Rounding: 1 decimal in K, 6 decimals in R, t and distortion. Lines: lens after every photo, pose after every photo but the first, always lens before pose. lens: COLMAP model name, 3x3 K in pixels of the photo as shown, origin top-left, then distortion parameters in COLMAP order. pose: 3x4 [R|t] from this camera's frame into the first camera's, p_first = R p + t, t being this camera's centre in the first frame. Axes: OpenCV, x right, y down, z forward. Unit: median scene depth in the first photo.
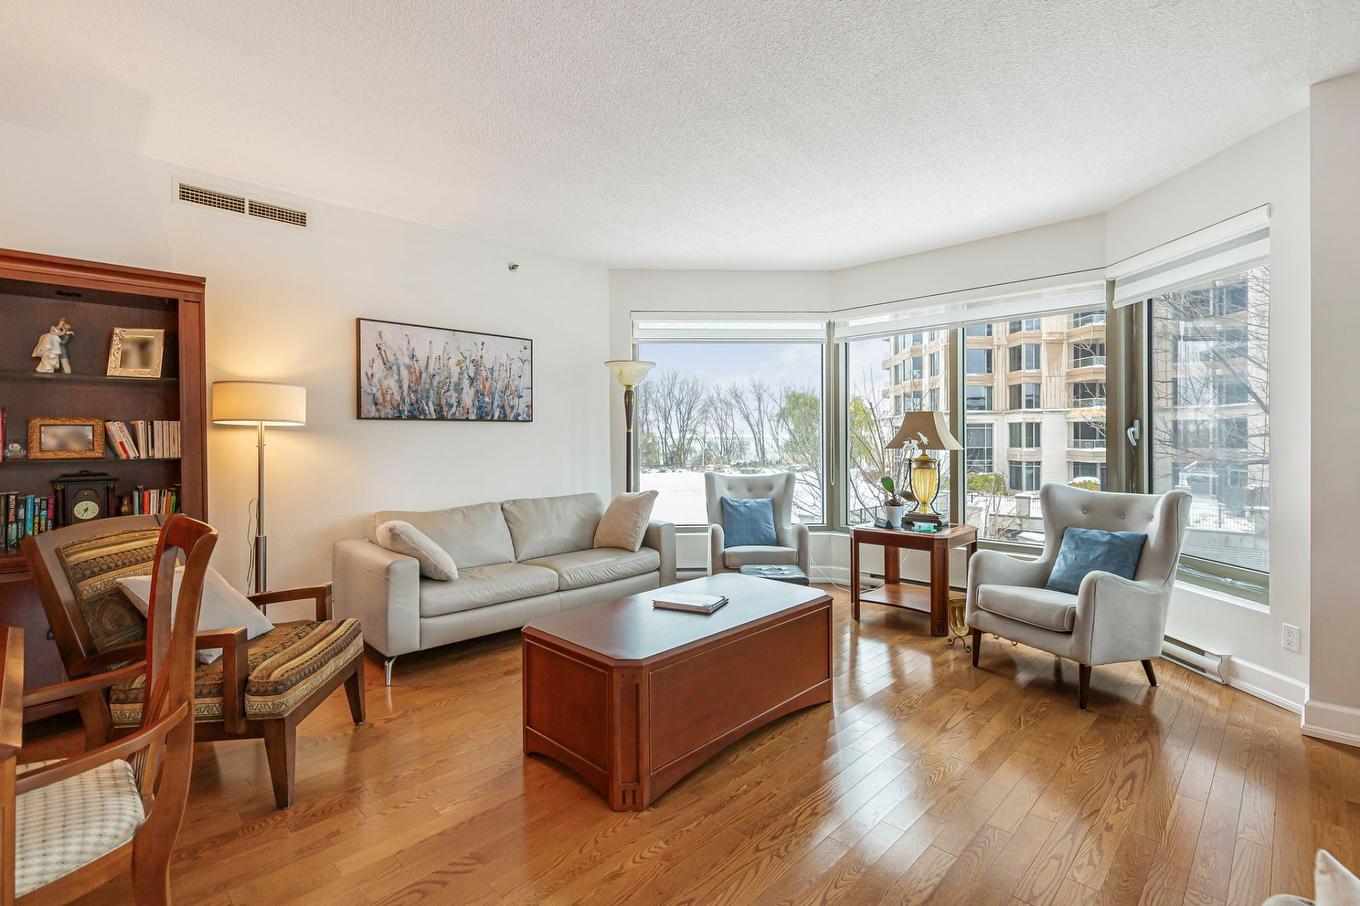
lens RADIAL K [[628.7, 0, 668.9], [0, 628.7, 444.8], [0, 0, 1]] dist [0.005777, -0.003237]
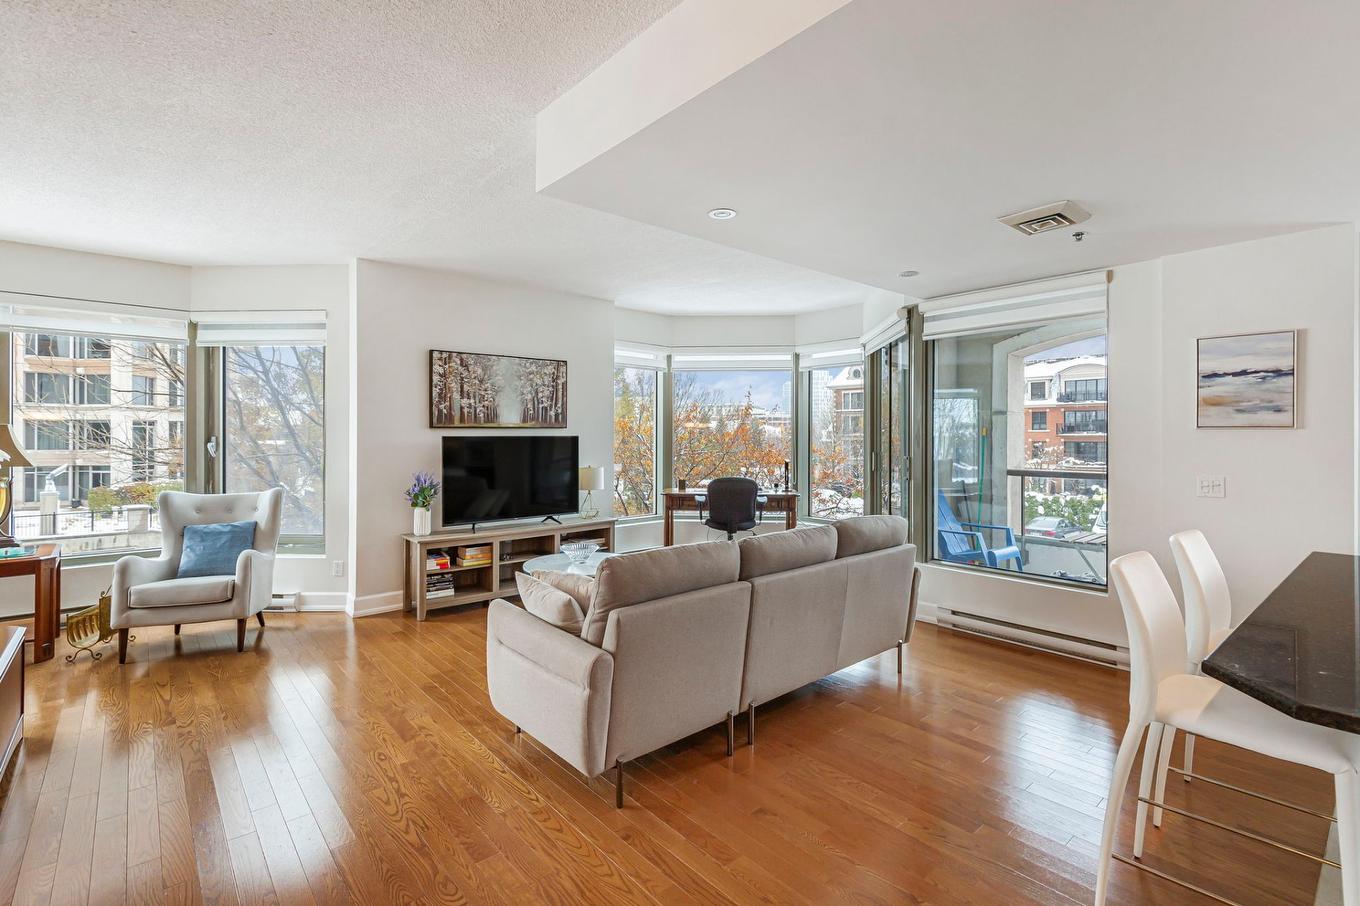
lens RADIAL K [[628.7, 0, 689.8], [0, 628.7, 435.9], [0, 0, 1]] dist [0.005777, -0.003237]
pose [[0.074194, 0.005670, 0.997228, -0.414563], [0.009503, 0.999934, -0.006392, -0.021444], [-0.997199, 0.009951, 0.074135, -0.051032]]
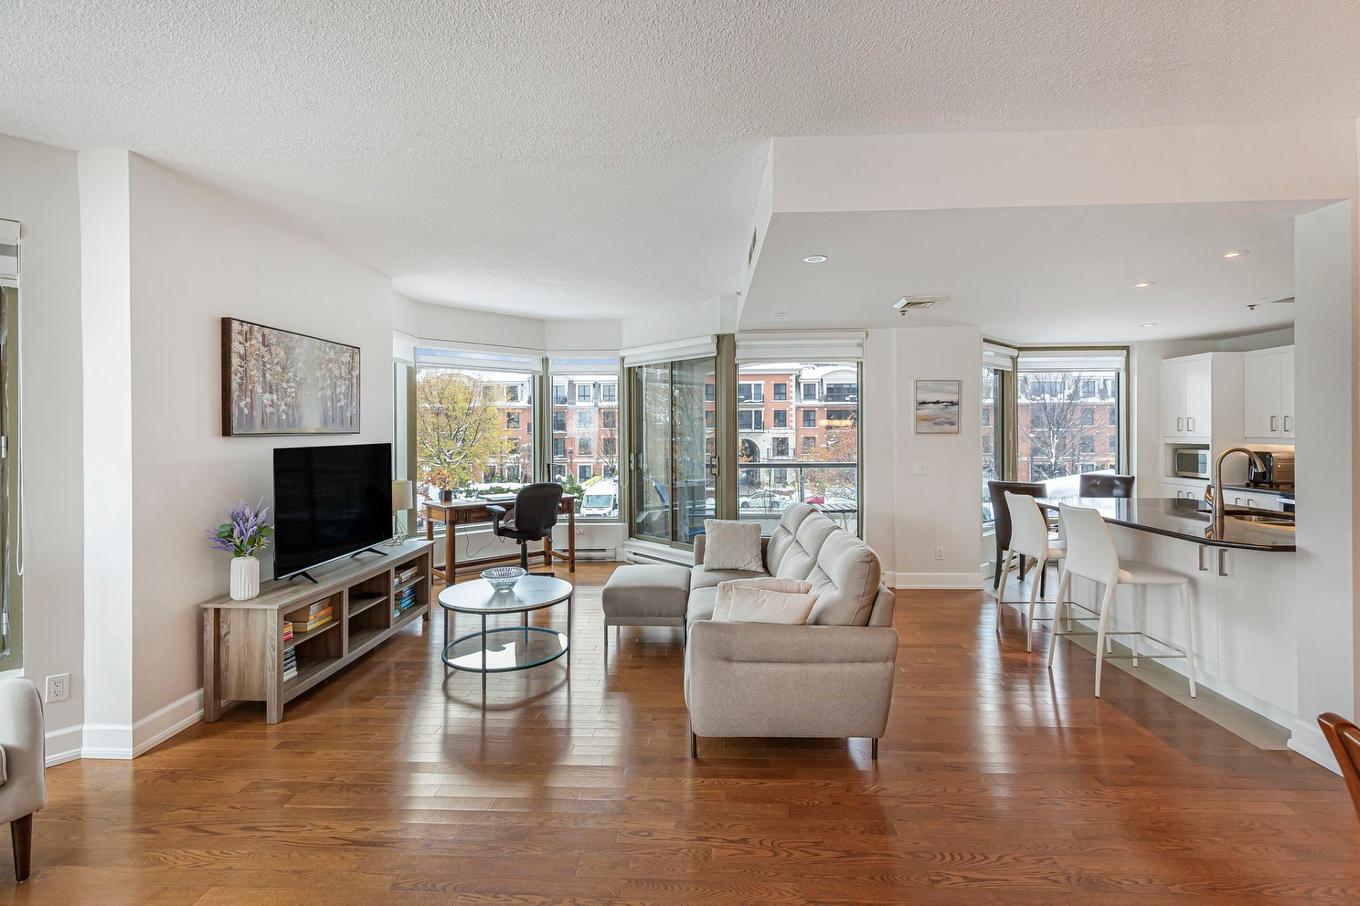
lens RADIAL K [[628.7, 0, 685.0], [0, 628.7, 424.8], [0, 0, 1]] dist [0.005777, -0.003237]
pose [[-0.669529, 0.019042, 0.742542, -0.239564], [0.017104, 0.999802, -0.010216, -0.043554], [-0.742589, 0.005860, -0.669722, 0.596869]]
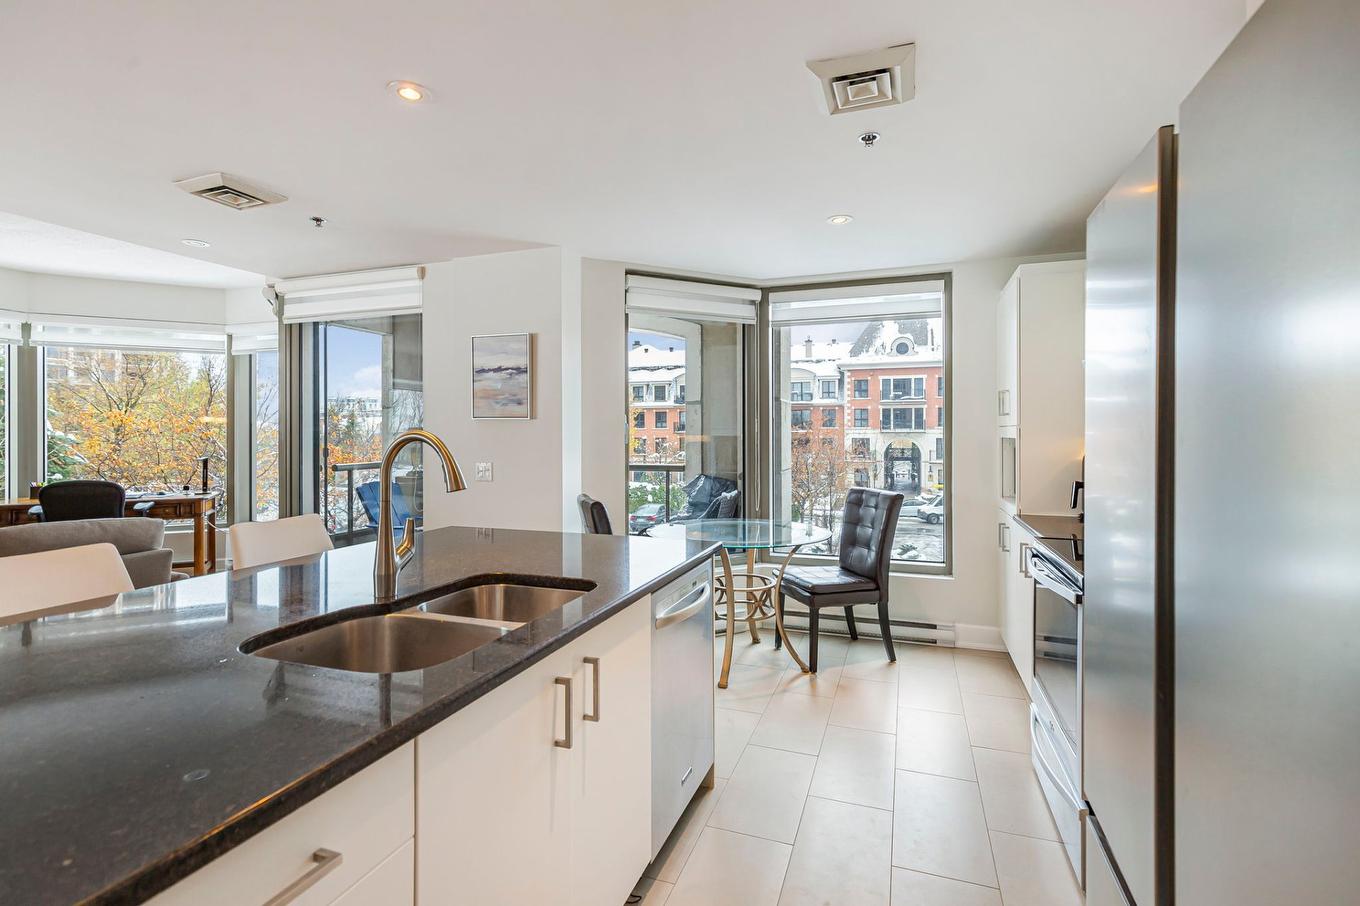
lens RADIAL K [[628.7, 0, 684.2], [0, 628.7, 441.0], [0, 0, 1]] dist [0.005777, -0.003237]
pose [[-0.431423, -0.004173, 0.902140, -0.481608], [0.013932, 0.999839, 0.011288, -0.005758], [-0.902042, 0.017439, -0.431295, -0.502030]]
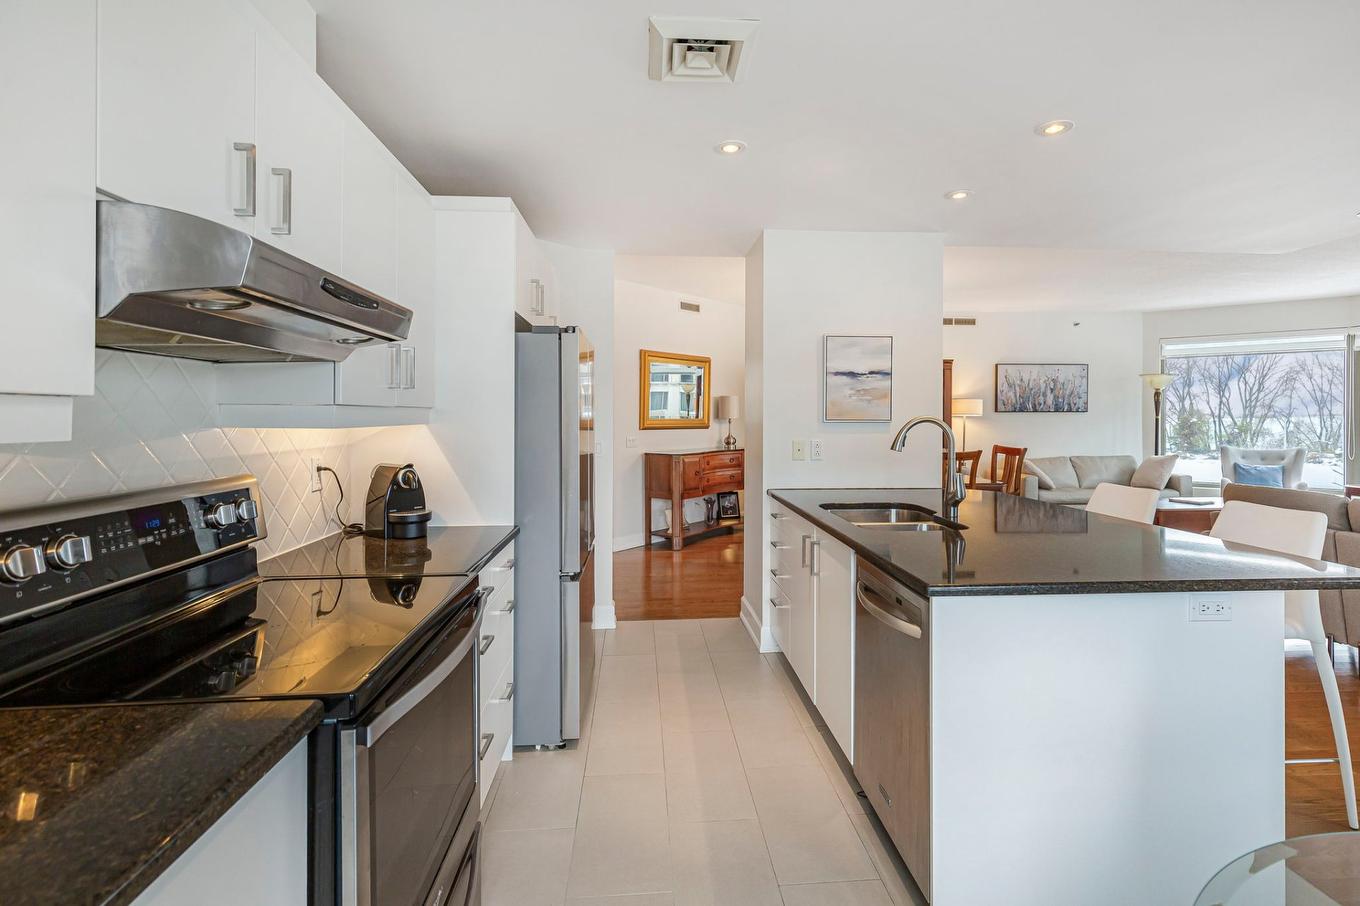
lens RADIAL K [[628.7, 0, 693.8], [0, 628.7, 421.5], [0, 0, 1]] dist [0.005777, -0.003237]
pose [[0.763367, 0.011897, -0.645855, 0.081868], [-0.011320, 0.999923, 0.005039, -0.008303], [0.645865, 0.003464, 0.763443, -1.127092]]
